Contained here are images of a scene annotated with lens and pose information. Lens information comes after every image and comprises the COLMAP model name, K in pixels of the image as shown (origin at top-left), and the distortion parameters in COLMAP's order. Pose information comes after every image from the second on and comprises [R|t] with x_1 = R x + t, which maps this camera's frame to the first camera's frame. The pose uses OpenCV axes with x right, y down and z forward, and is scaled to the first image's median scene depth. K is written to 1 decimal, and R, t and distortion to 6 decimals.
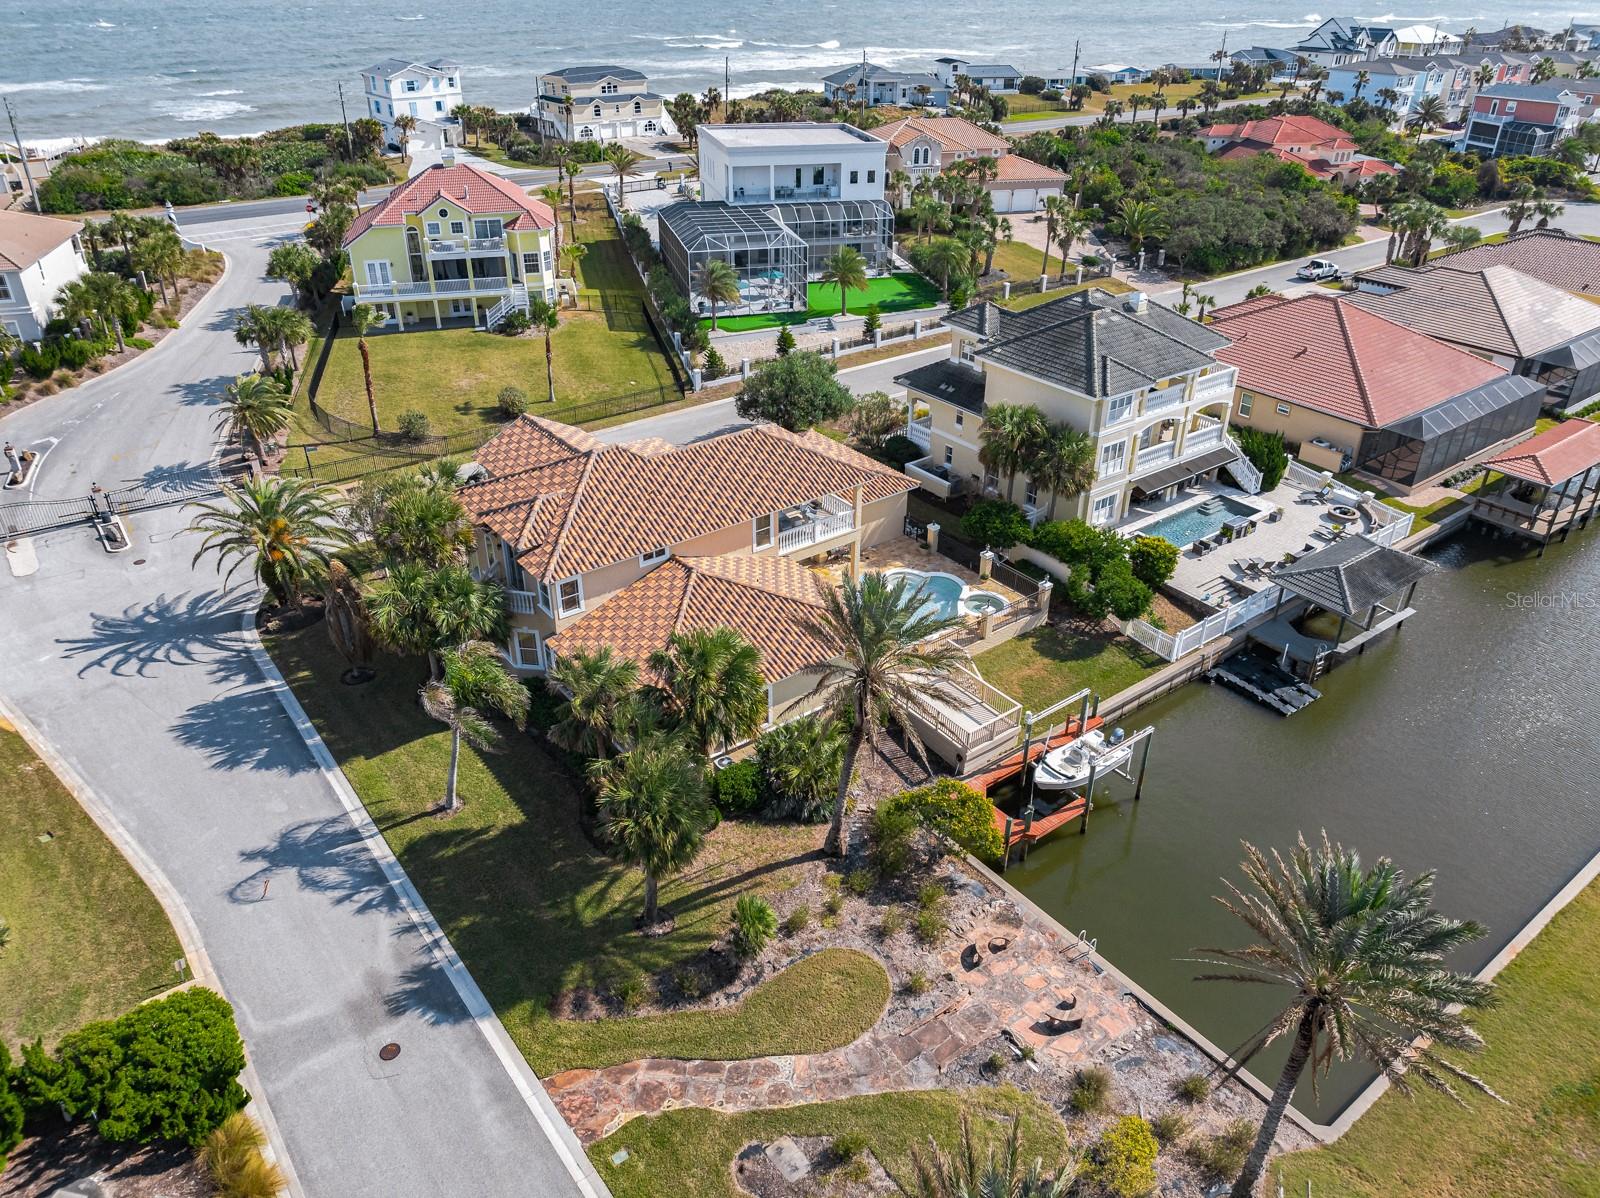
lens RADIAL K [[1126.5, 0, 804.2], [0, 1126.5, 588.9], [0, 0, 1]] dist [-0.027499, 0.016977]
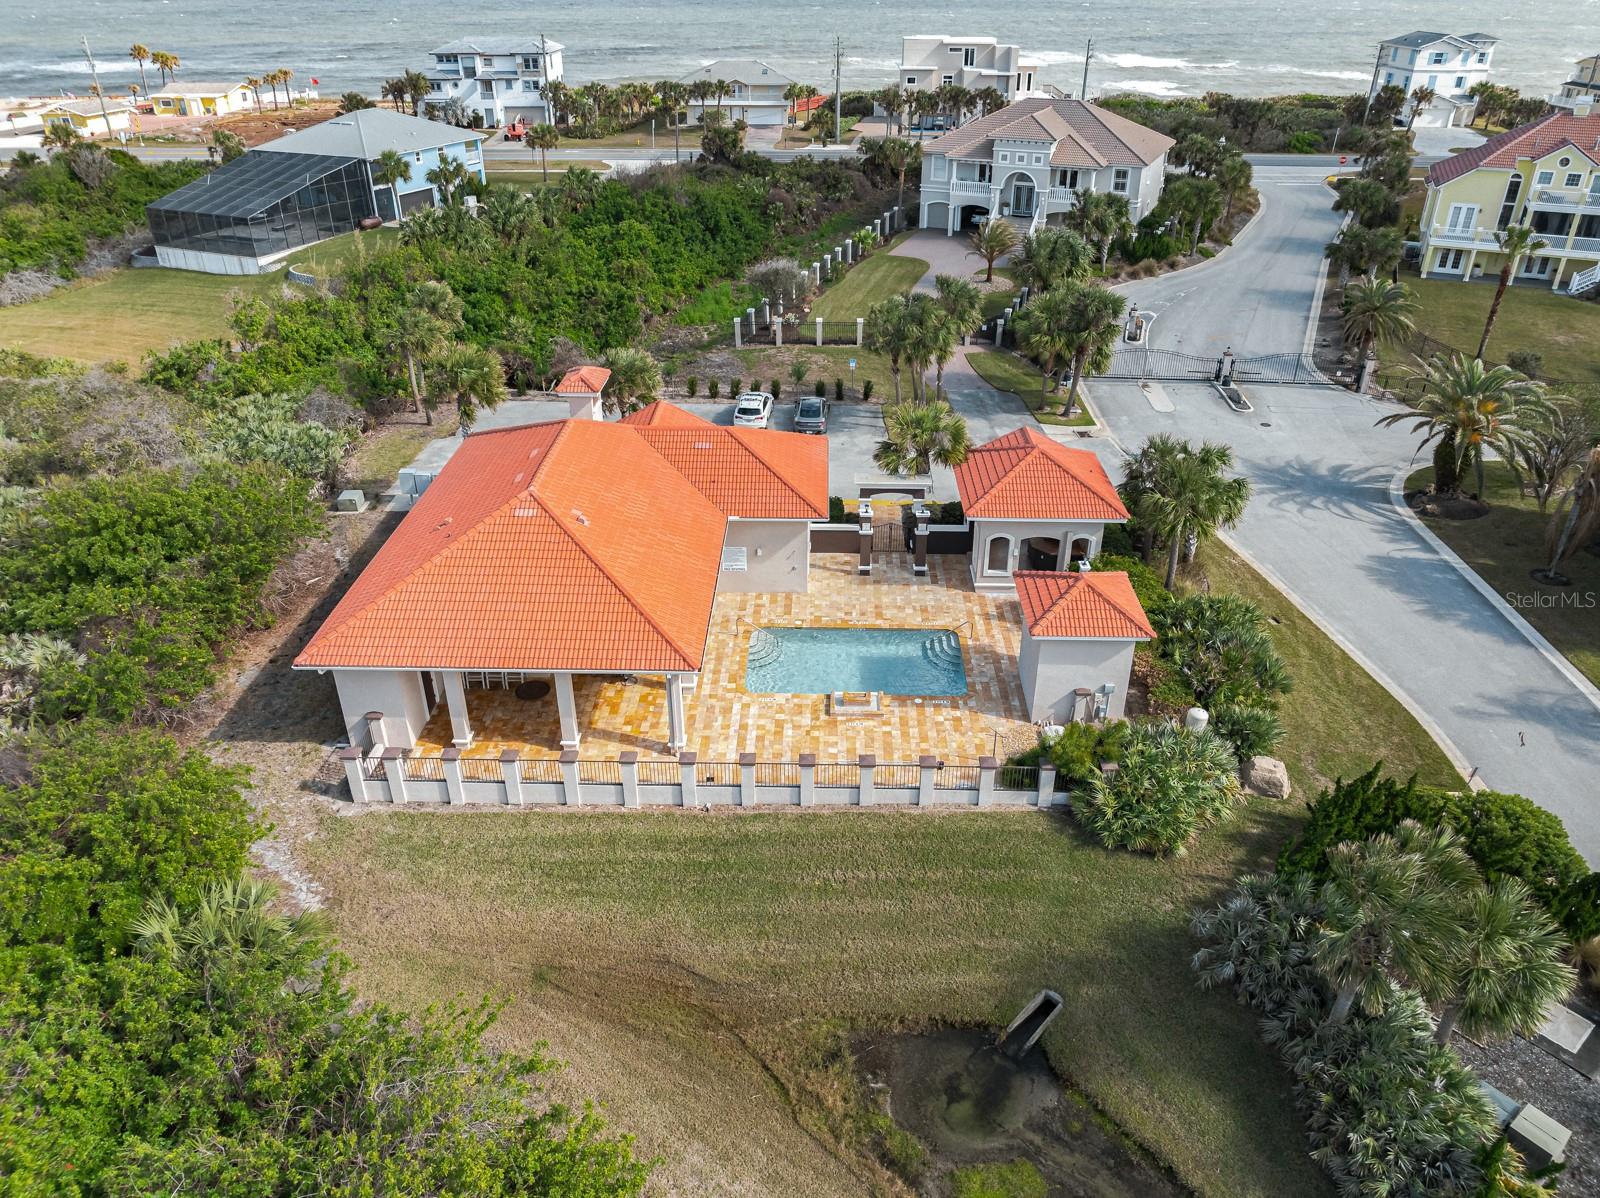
lens RADIAL K [[1135.2, 0, 795.5], [0, 1135.2, 582.8], [0, 0, 1]] dist [-0.030779, 0.012114]
pose [[0.777915, 0.293102, -0.555822, -0.275359], [-0.303349, 0.949819, 0.076309, 0.150278], [0.550297, 0.109246, 0.827791, -0.083039]]
